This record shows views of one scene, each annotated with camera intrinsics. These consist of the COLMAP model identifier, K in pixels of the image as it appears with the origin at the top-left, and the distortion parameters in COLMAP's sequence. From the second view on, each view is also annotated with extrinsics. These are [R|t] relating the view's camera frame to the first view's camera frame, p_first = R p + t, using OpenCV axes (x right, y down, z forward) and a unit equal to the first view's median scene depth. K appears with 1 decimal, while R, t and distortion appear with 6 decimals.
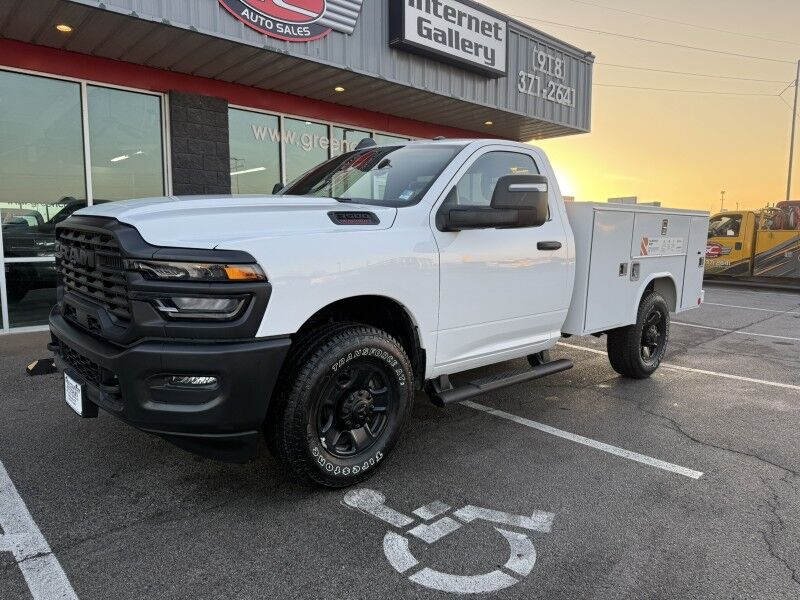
lens RADIAL K [[562.7, 0, 393.3], [0, 562.7, 296.9], [0, 0, 1]] dist [-0.000469, -0.003094]
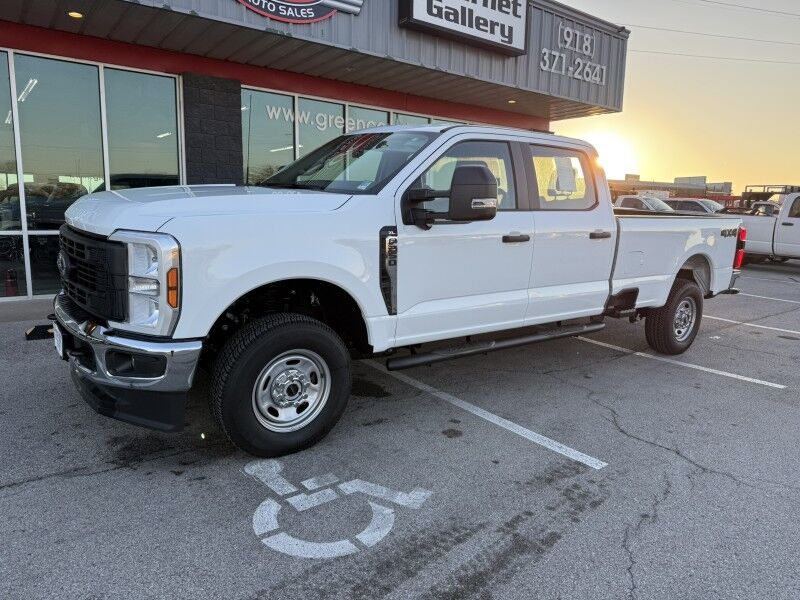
lens RADIAL K [[559.1, 0, 399.5], [0, 559.1, 299.0], [0, 0, 1]] dist [-0.001004, 0.000572]
pose [[0.994941, 0.034501, -0.094347, 0.101078], [-0.029956, 0.998341, 0.049168, -0.008772], [0.095887, -0.046093, 0.994324, -0.010601]]
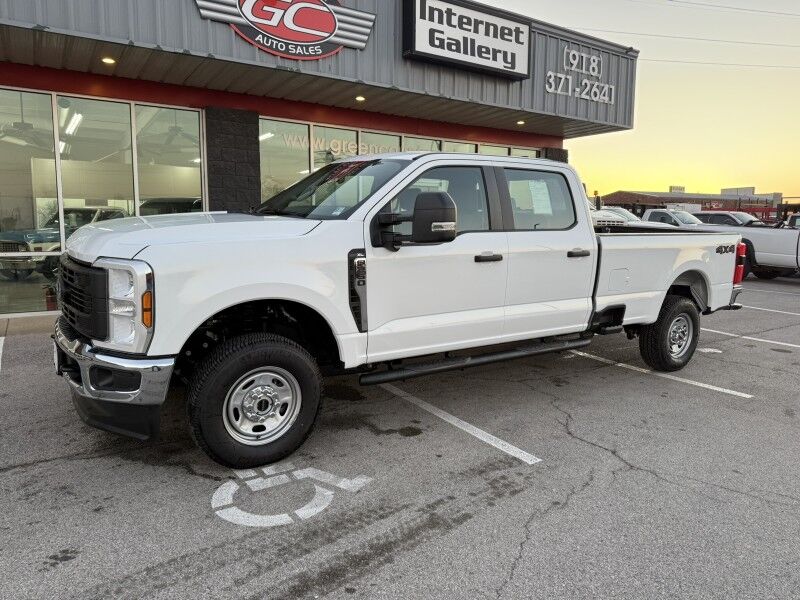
lens RADIAL K [[558.9, 0, 402.0], [0, 558.9, 296.8], [0, 0, 1]] dist [0.013438, -0.018316]
pose [[0.985518, 0.028355, -0.167182, 0.175445], [-0.025288, 0.999471, 0.020446, -0.011242], [0.167673, -0.015923, 0.985714, -0.056696]]
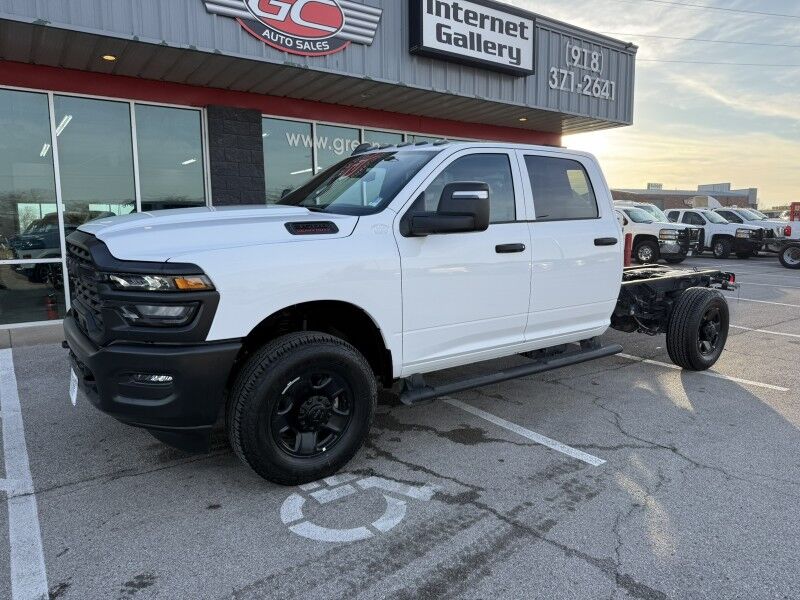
lens RADIAL K [[561.3, 0, 401.9], [0, 561.3, 302.7], [0, 0, 1]] dist [0.001688, -0.004859]
pose [[0.991313, 0.008184, -0.131266, 0.115048], [-0.004595, 0.999608, 0.027617, -0.009026], [0.131440, -0.026774, 0.990962, -0.049448]]
